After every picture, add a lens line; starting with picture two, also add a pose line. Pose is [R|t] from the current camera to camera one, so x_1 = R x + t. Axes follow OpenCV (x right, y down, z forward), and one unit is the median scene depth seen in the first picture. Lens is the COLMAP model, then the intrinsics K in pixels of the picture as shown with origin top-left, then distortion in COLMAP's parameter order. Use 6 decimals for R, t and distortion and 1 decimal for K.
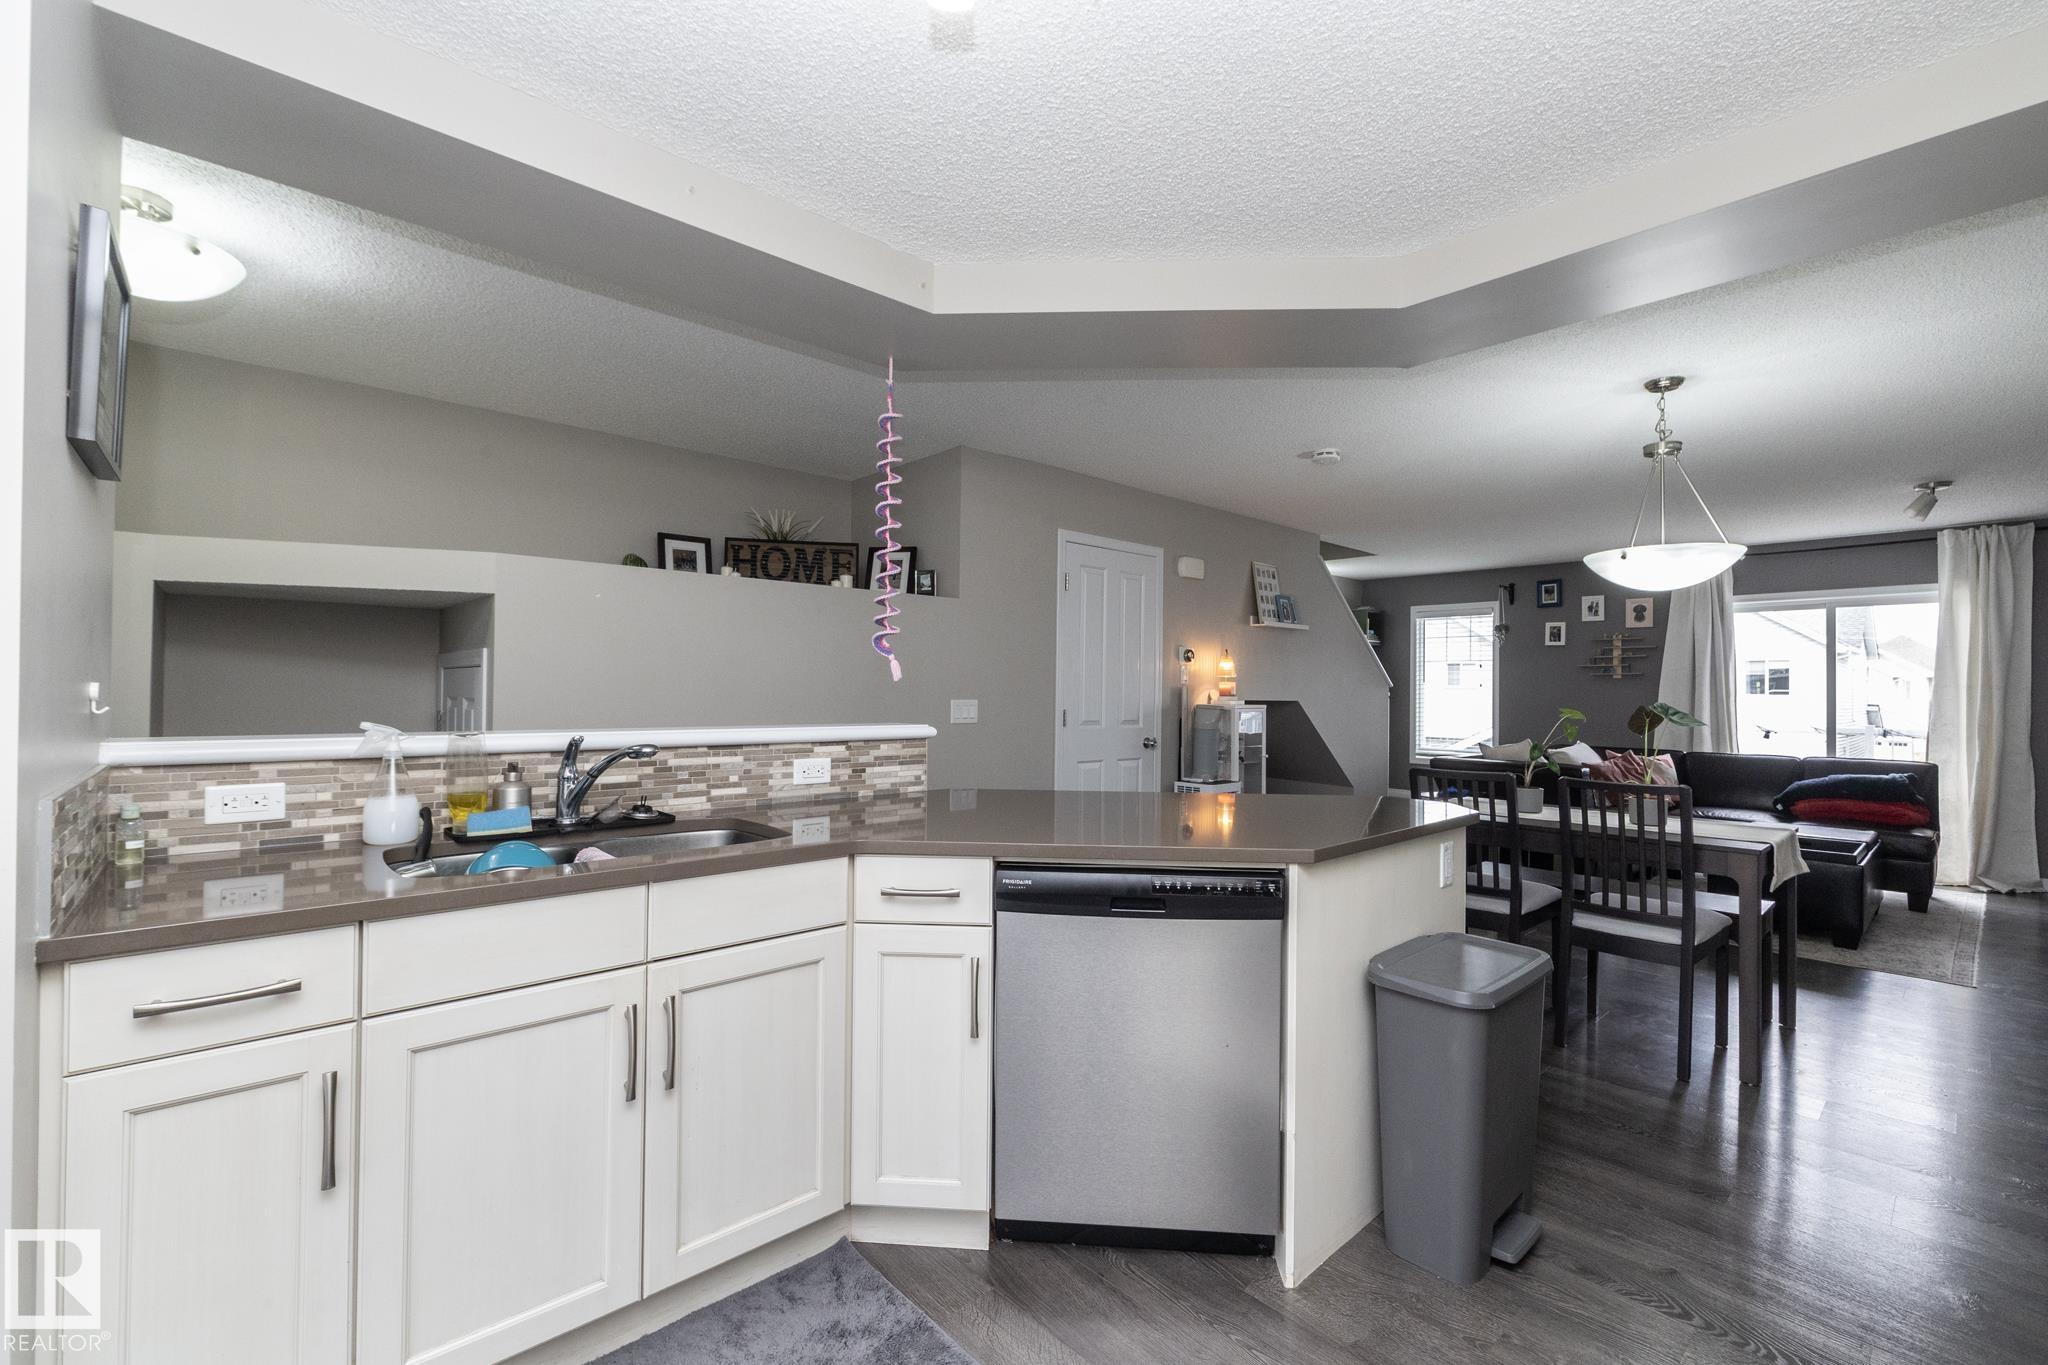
lens RADIAL K [[868.1, 0, 1021.9], [0, 868.1, 682.5], [0, 0, 1]] dist [-0.000074, -0.000722]
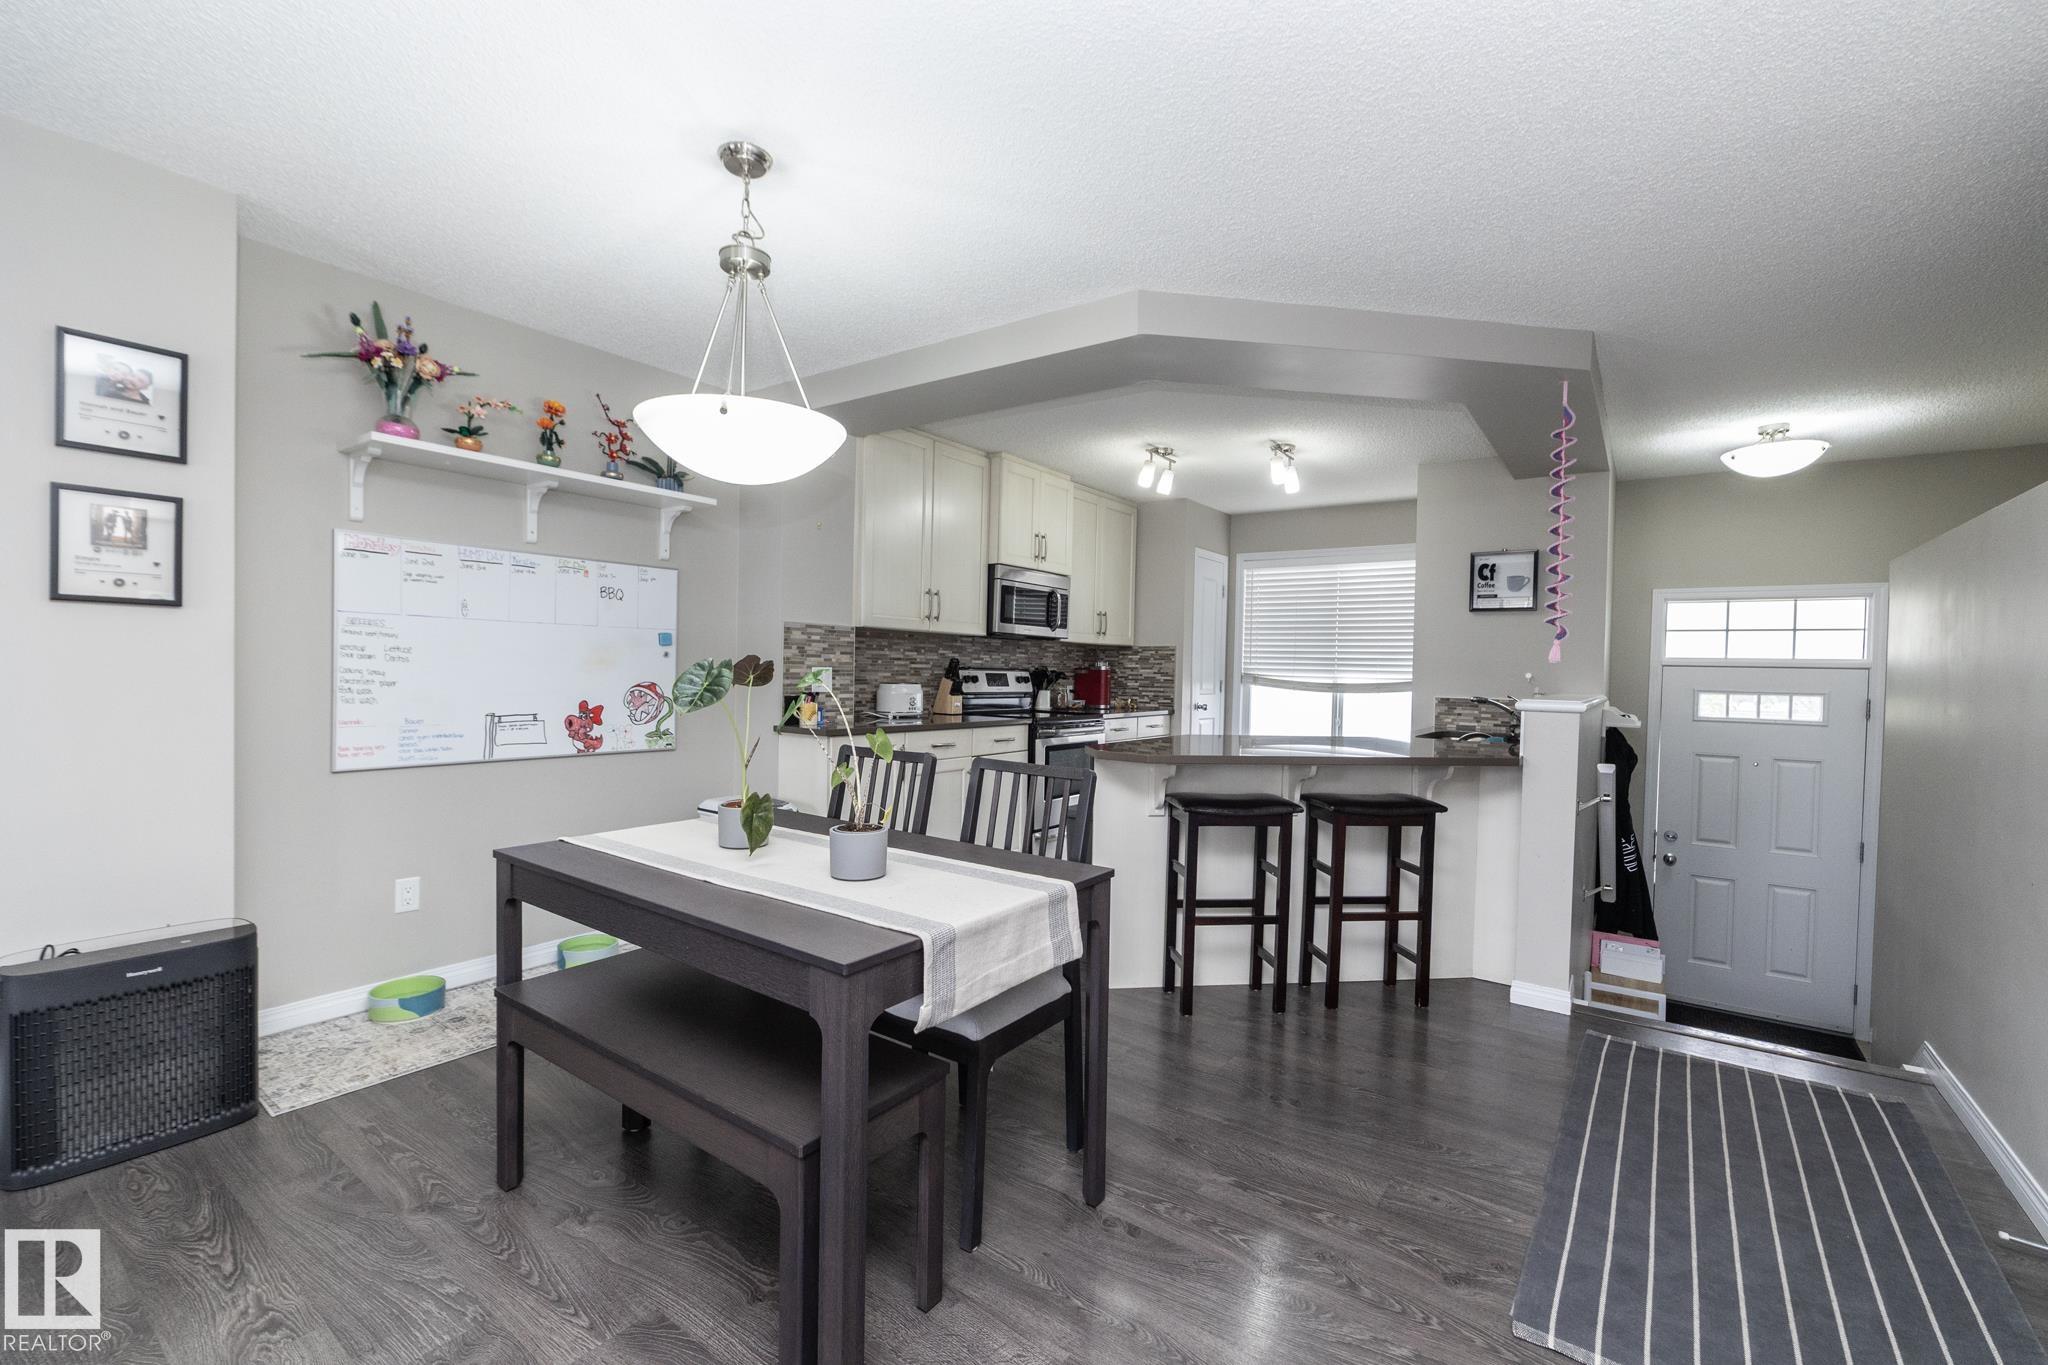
lens RADIAL K [[869.9, 0, 1021.9], [0, 869.9, 686.5], [0, 0, 1]] dist [-0.001452, -0.000424]
pose [[-0.978098, -0.027933, -0.206260, 0.395855], [-0.030790, 0.999469, 0.010655, 0.019671], [0.205853, 0.016772, -0.978439, 1.008440]]
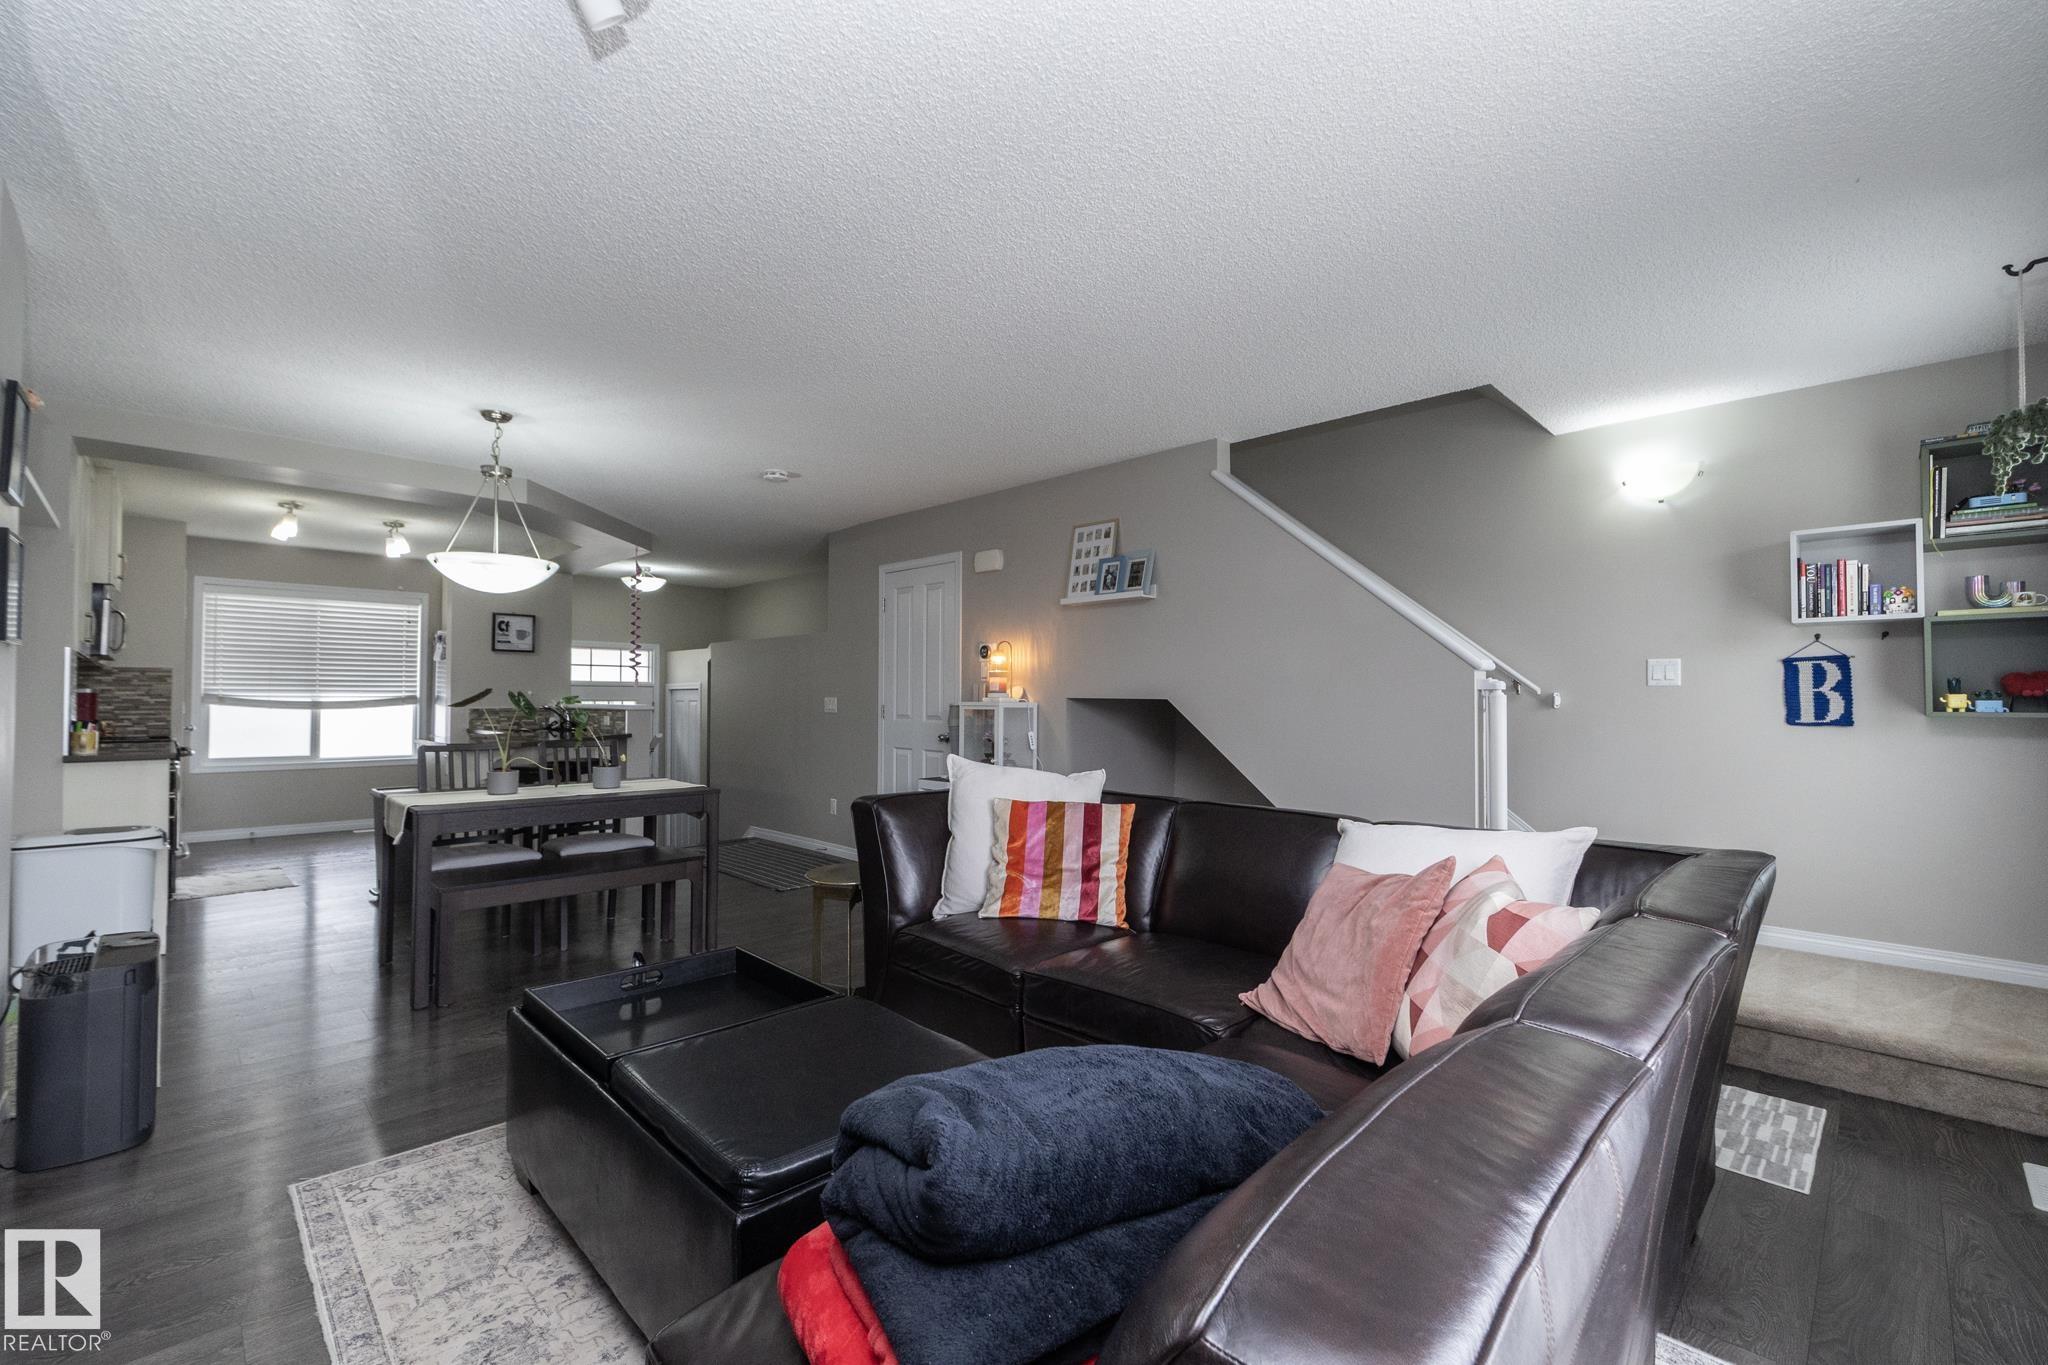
lens RADIAL K [[868.1, 0, 1021.9], [0, 868.1, 682.5], [0, 0, 1]] dist [-0.000074, -0.000722]
pose [[0.045217, -0.030149, -0.998522, 1.156657], [0.005741, 0.999536, -0.029919, 0.032483], [0.998961, -0.004379, 0.045369, 0.990896]]
